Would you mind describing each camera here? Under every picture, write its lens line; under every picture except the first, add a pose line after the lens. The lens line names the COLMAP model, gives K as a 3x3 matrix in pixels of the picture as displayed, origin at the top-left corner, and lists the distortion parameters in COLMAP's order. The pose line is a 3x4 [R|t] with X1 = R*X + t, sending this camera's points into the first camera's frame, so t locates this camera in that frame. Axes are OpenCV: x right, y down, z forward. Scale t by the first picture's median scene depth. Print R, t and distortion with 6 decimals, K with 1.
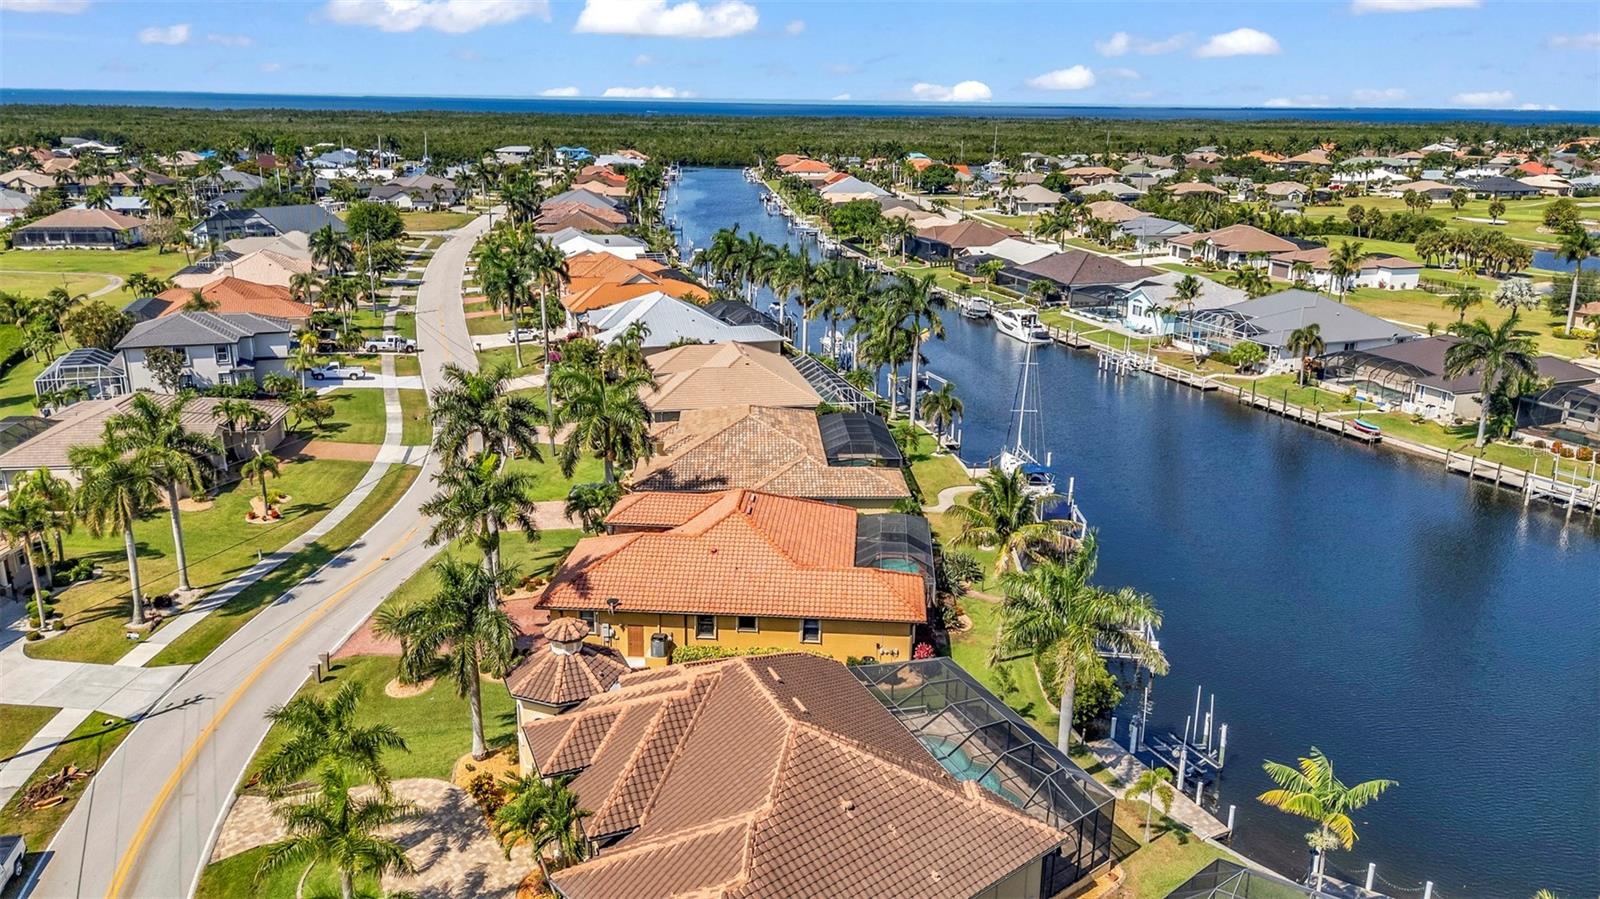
lens RADIAL K [[1168.3, 0, 800.1], [0, 1168.3, 470.3], [0, 0, 1]] dist [0.078388, -0.076528]
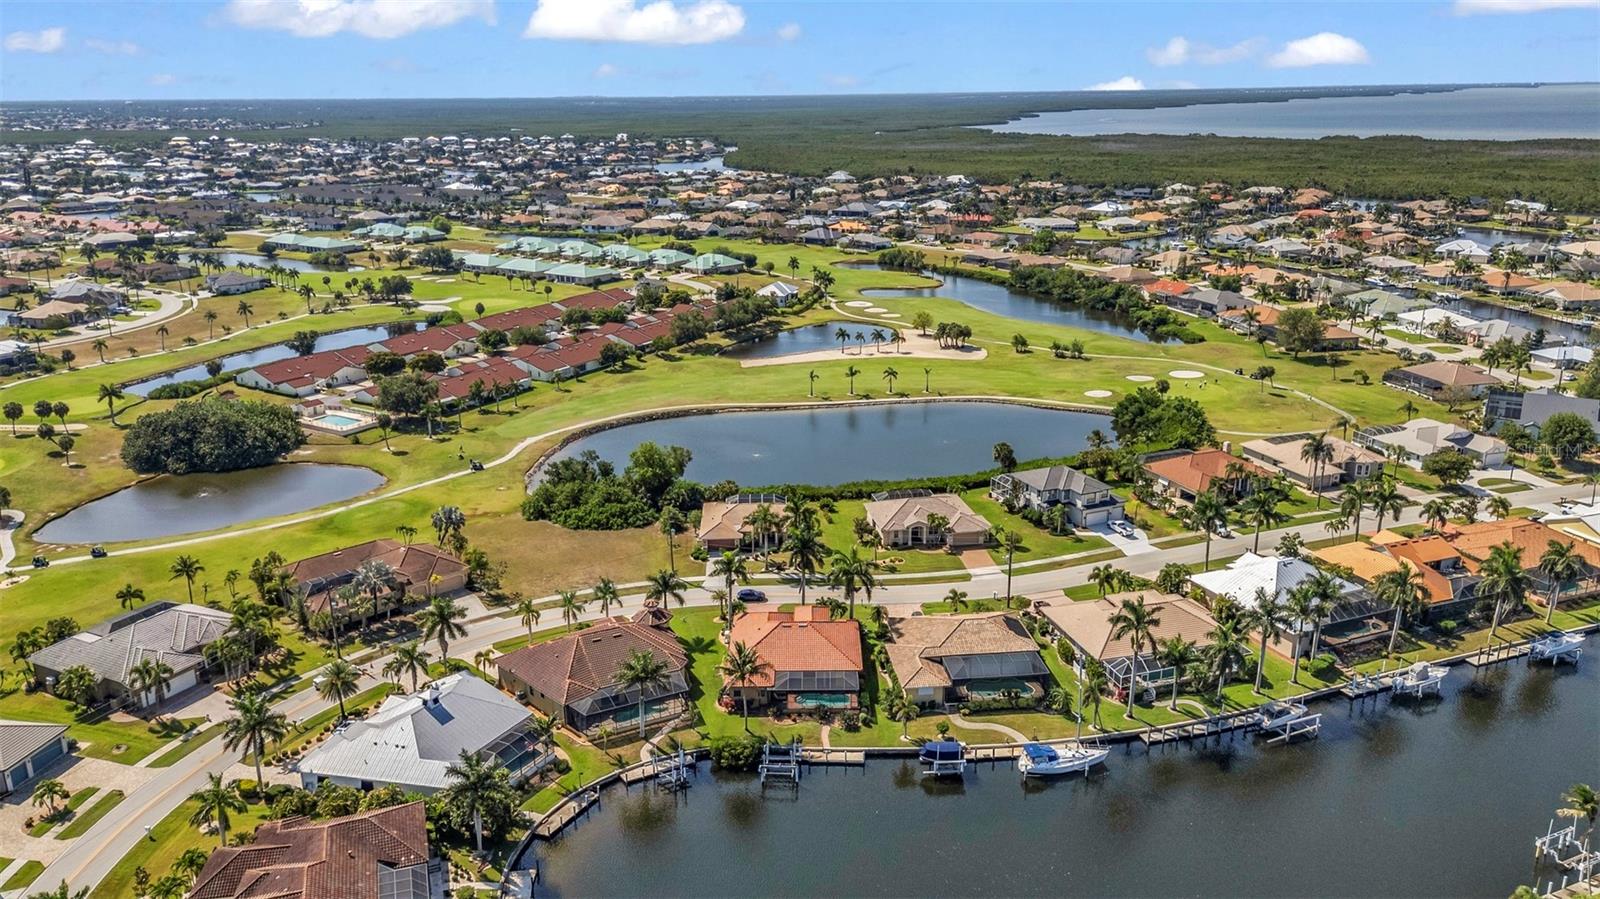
lens RADIAL K [[1168.3, 0, 799.4], [0, 1168.3, 443.8], [0, 0, 1]] dist [0.078388, -0.076528]
pose [[0.059831, 0.272799, -0.960209, 1.097205], [-0.286939, 0.926033, 0.245211, -0.460882], [0.956079, 0.260850, 0.133682, 0.344959]]
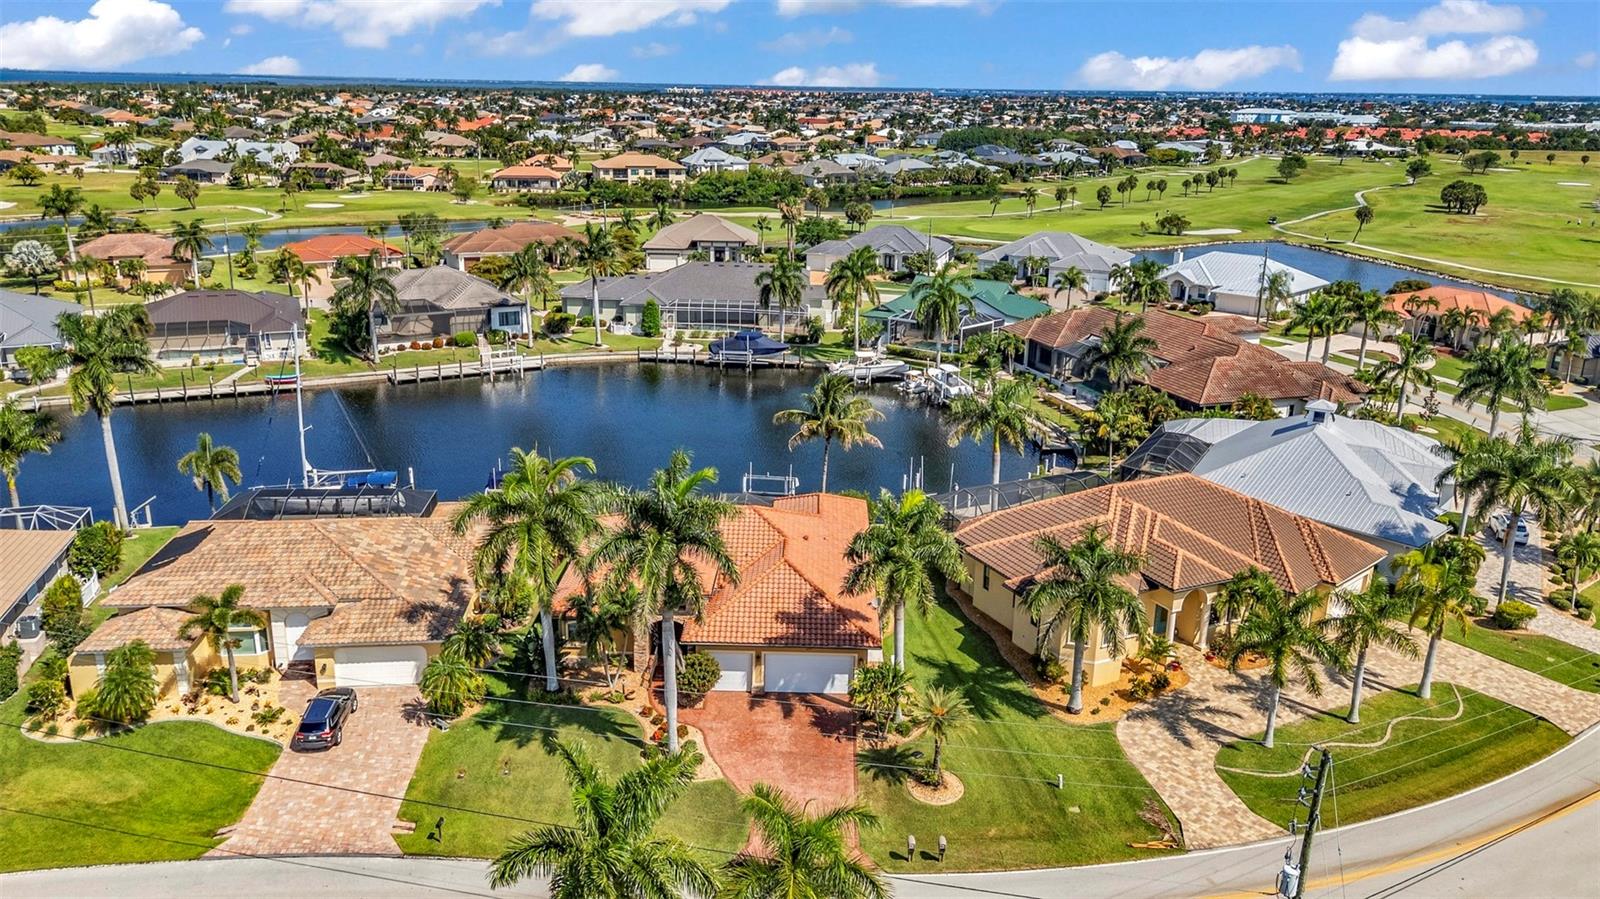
lens RADIAL K [[1168.3, 0, 801.8], [0, 1168.3, 454.1], [0, 0, 1]] dist [0.078388, -0.076528]
pose [[-0.046196, -0.313604, 0.948429, -0.522835], [0.282281, 0.906648, 0.313538, -0.163023], [-0.958219, 0.282208, 0.046641, 0.487376]]
